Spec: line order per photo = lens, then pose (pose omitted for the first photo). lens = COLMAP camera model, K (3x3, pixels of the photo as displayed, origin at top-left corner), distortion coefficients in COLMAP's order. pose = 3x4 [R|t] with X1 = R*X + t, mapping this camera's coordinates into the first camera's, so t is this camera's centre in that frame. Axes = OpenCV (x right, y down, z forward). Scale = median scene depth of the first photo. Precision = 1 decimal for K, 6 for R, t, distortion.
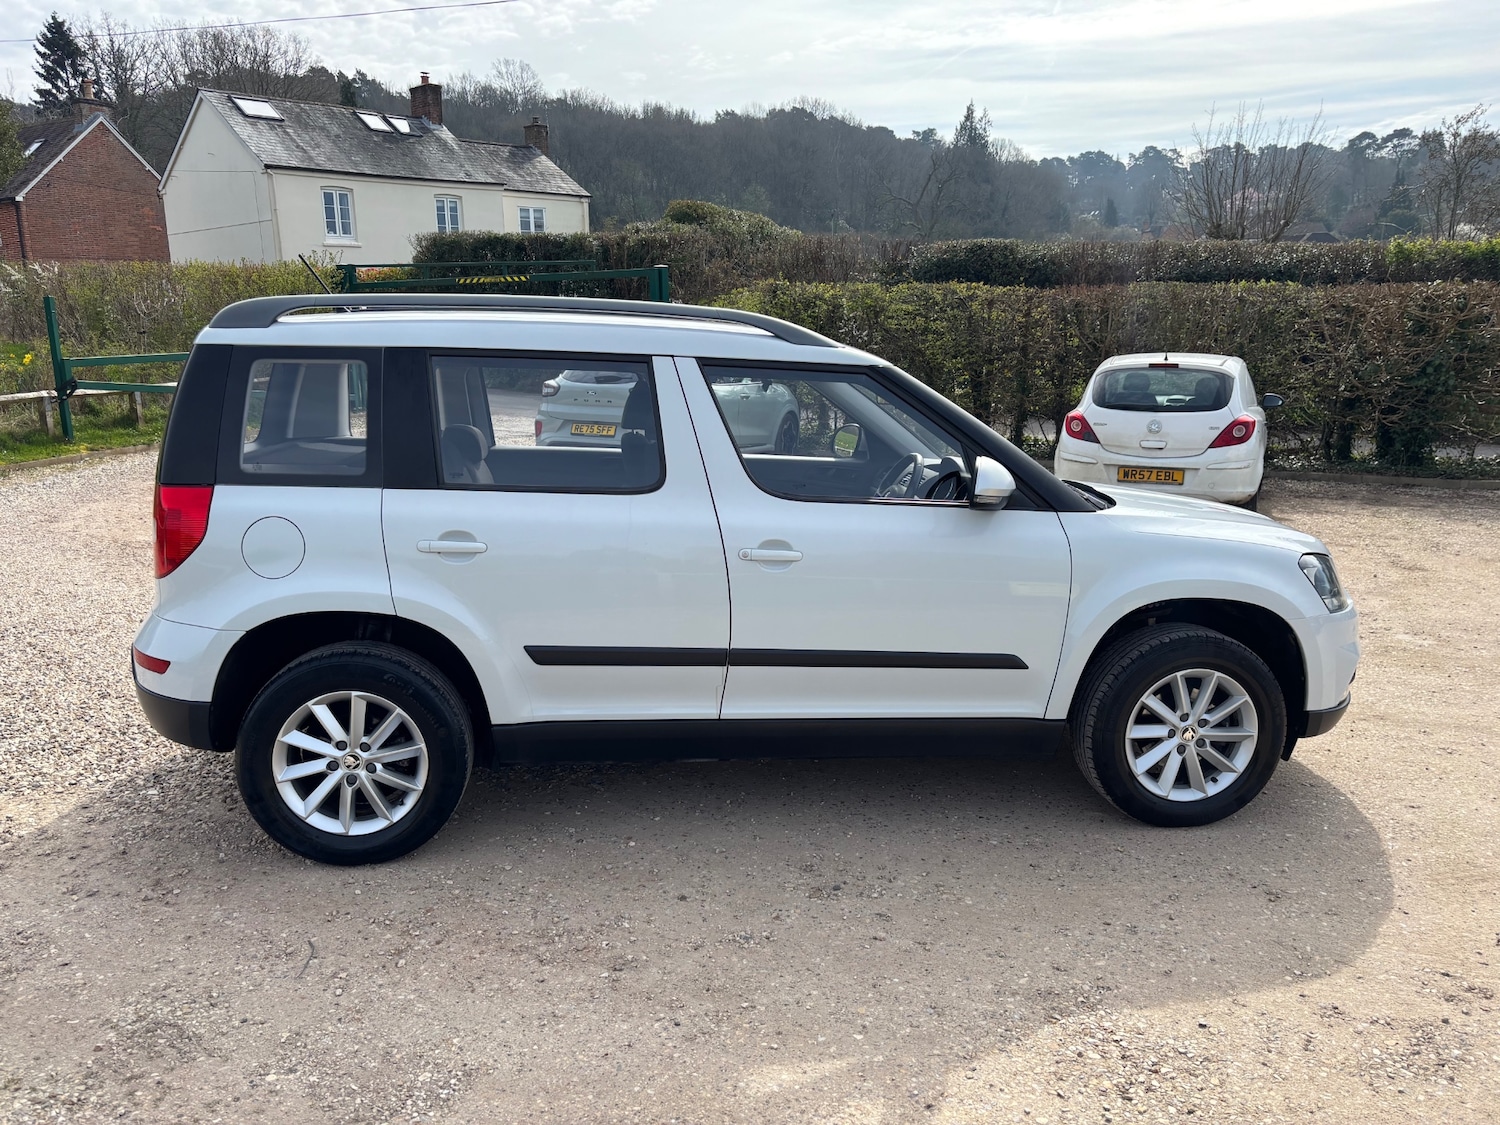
lens RADIAL K [[1147.2, 0, 742.3], [0, 1147.2, 567.6], [0, 0, 1]] dist [0.046059, -0.049600]
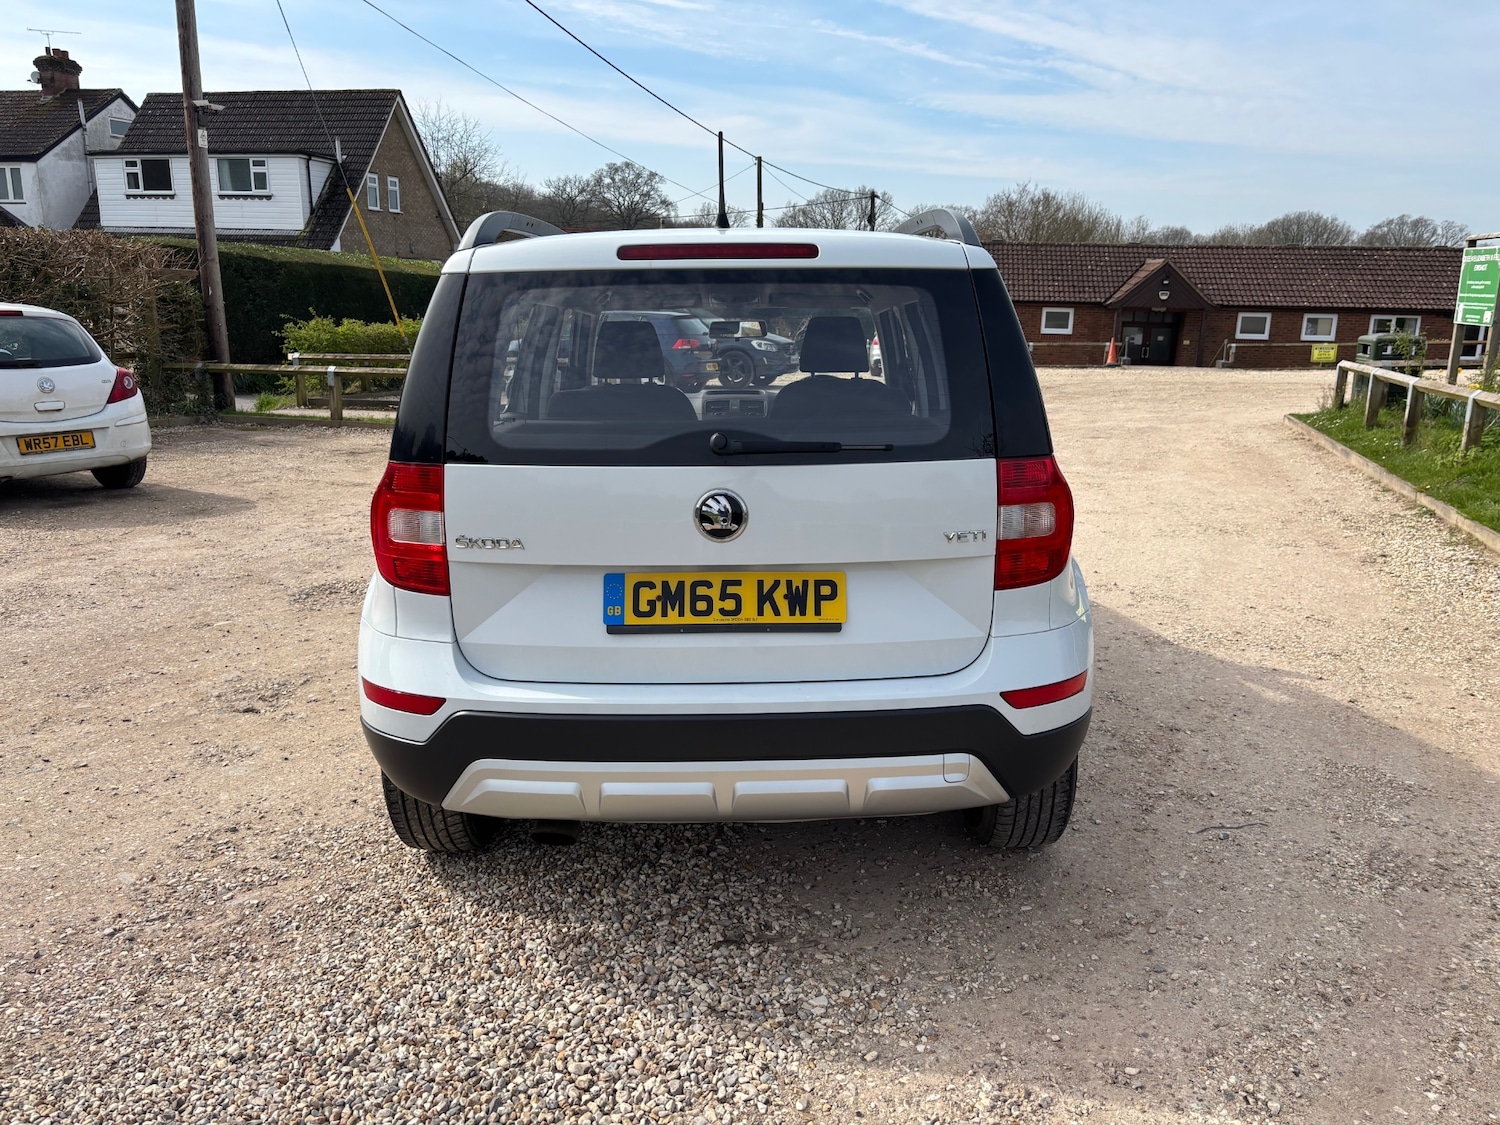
lens RADIAL K [[1147.2, 0, 761.9], [0, 1147.2, 566.8], [0, 0, 1]] dist [0.046059, -0.049600]
pose [[0.105603, -0.226163, 0.968348, -1.146006], [0.189747, 0.960484, 0.203633, -0.172824], [-0.976137, 0.162237, 0.144344, 0.979278]]
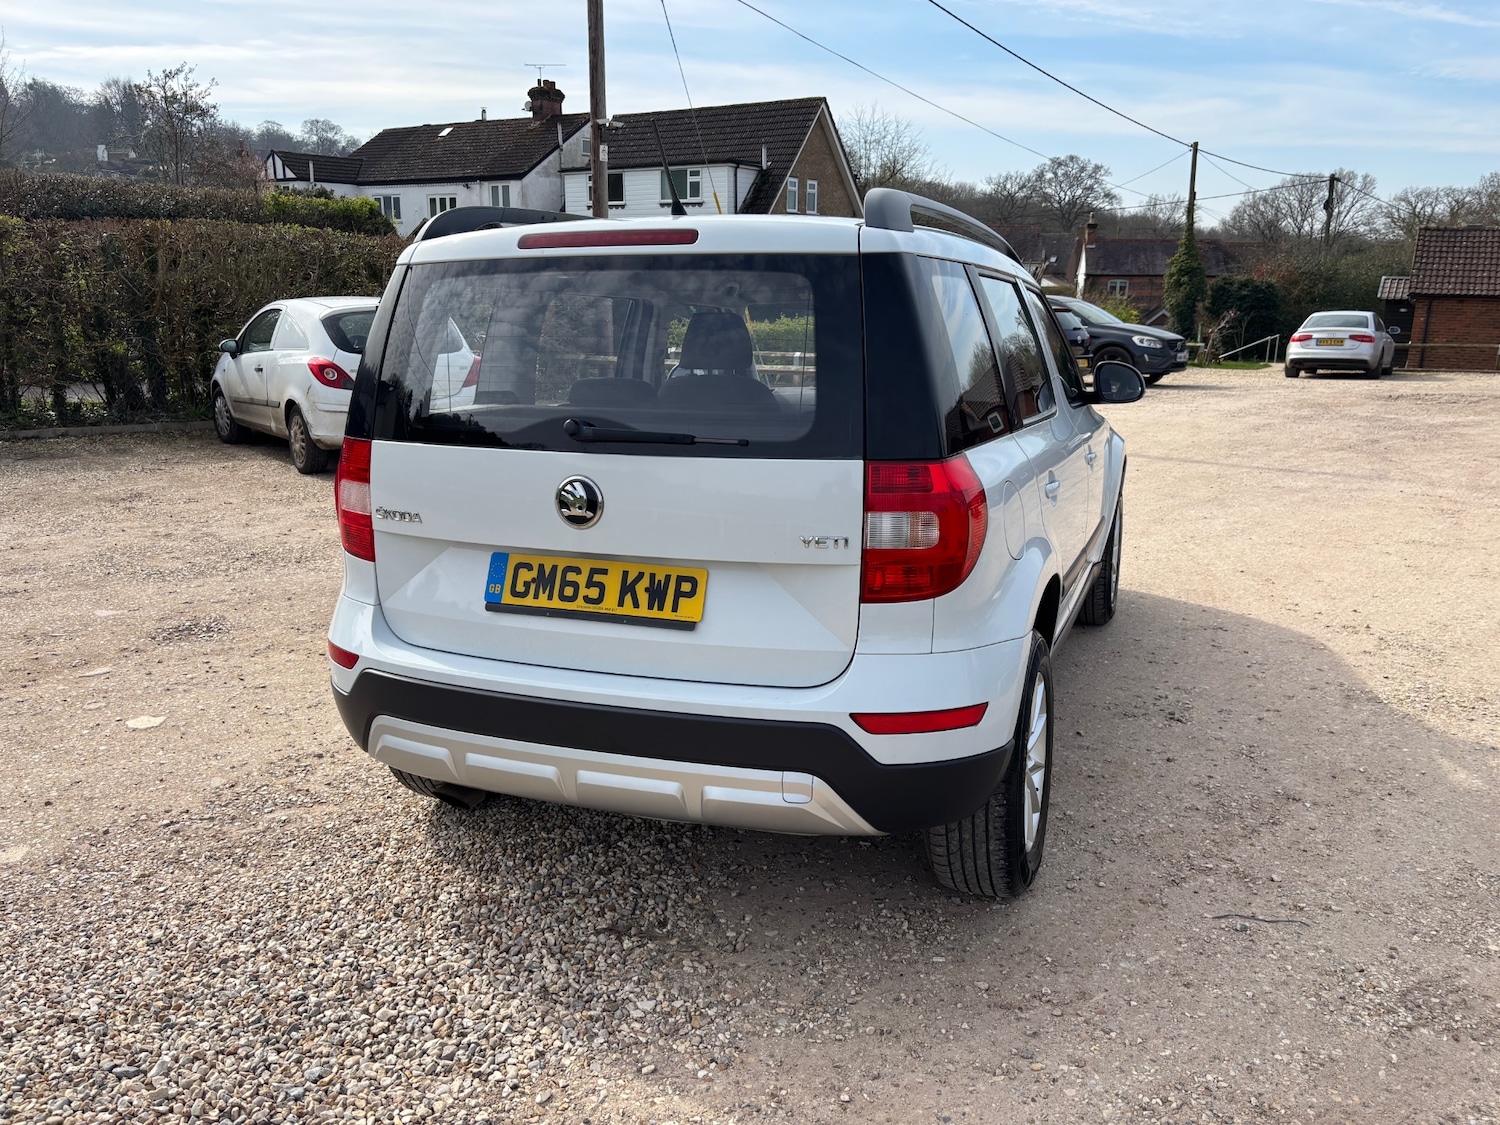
lens RADIAL K [[1147.2, 0, 760.1], [0, 1147.2, 565.3], [0, 0, 1]] dist [0.046059, -0.049600]
pose [[0.457969, -0.203256, 0.865420, -1.037958], [0.171475, 0.975426, 0.138350, -0.111081], [-0.872273, 0.085037, 0.481568, 0.692609]]
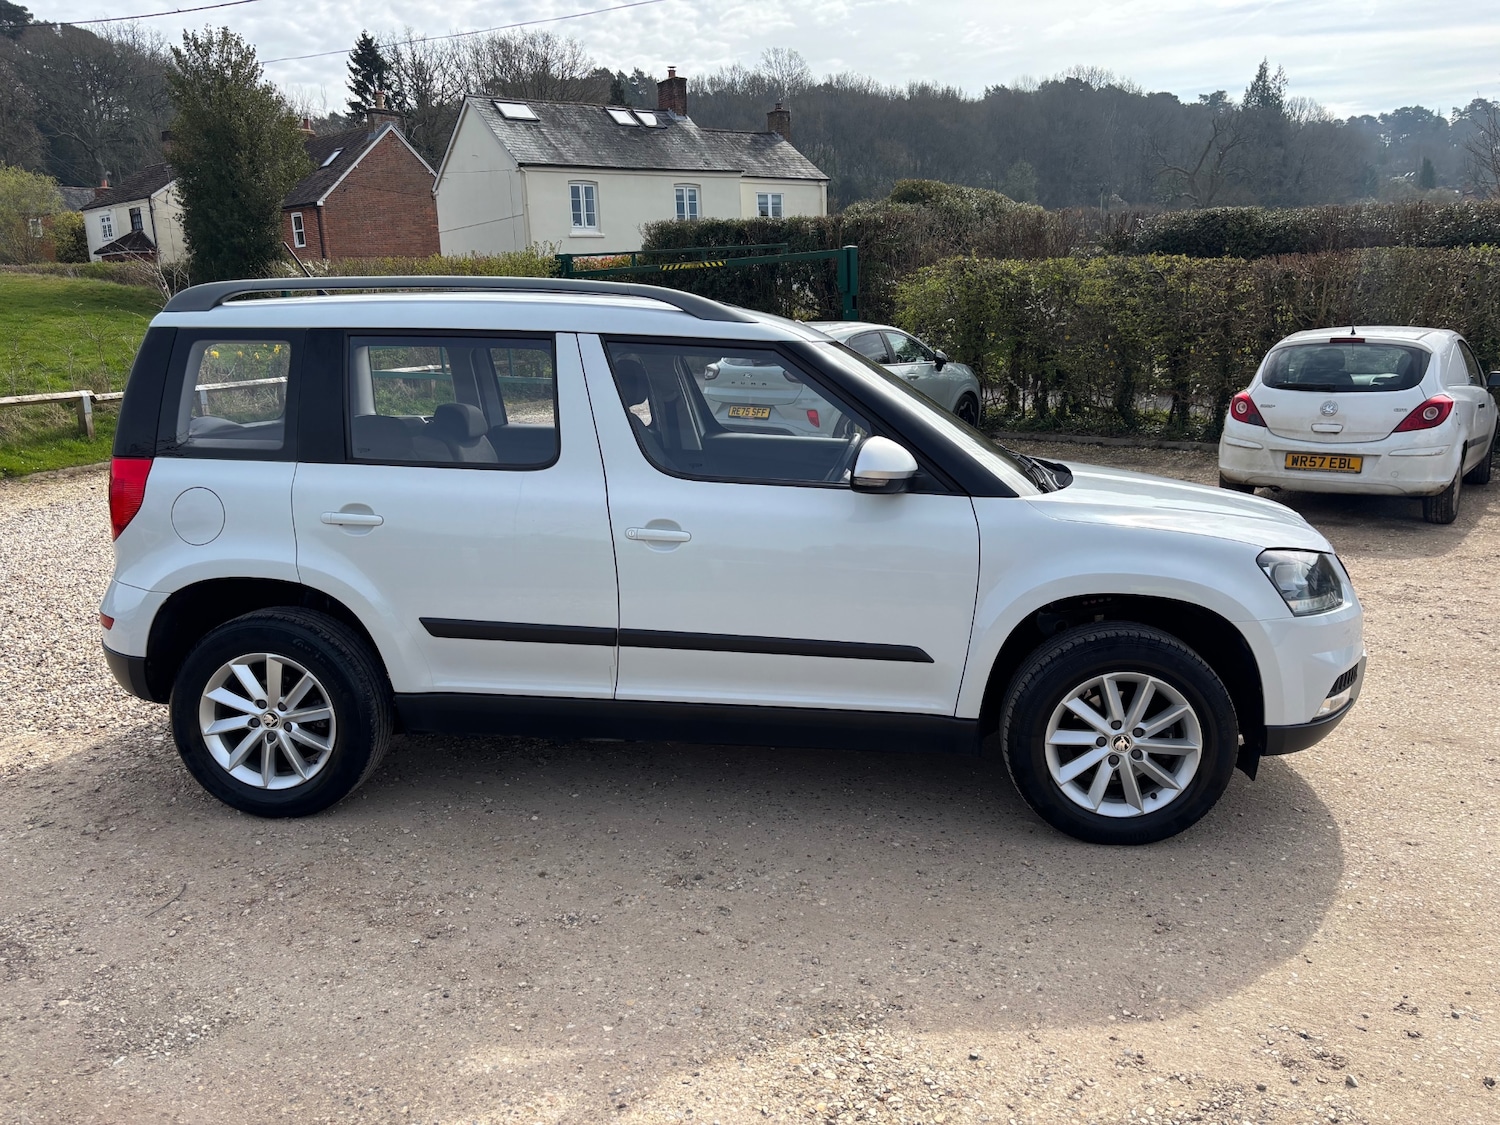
lens RADIAL K [[1147.2, 0, 759.8], [0, 1147.2, 561.8], [0, 0, 1]] dist [0.046059, -0.049600]
pose [[0.977336, 0.029363, -0.209646, 0.294454], [-0.027485, 0.999552, 0.011867, -0.001887], [0.209900, -0.005835, 0.977705, 0.052693]]
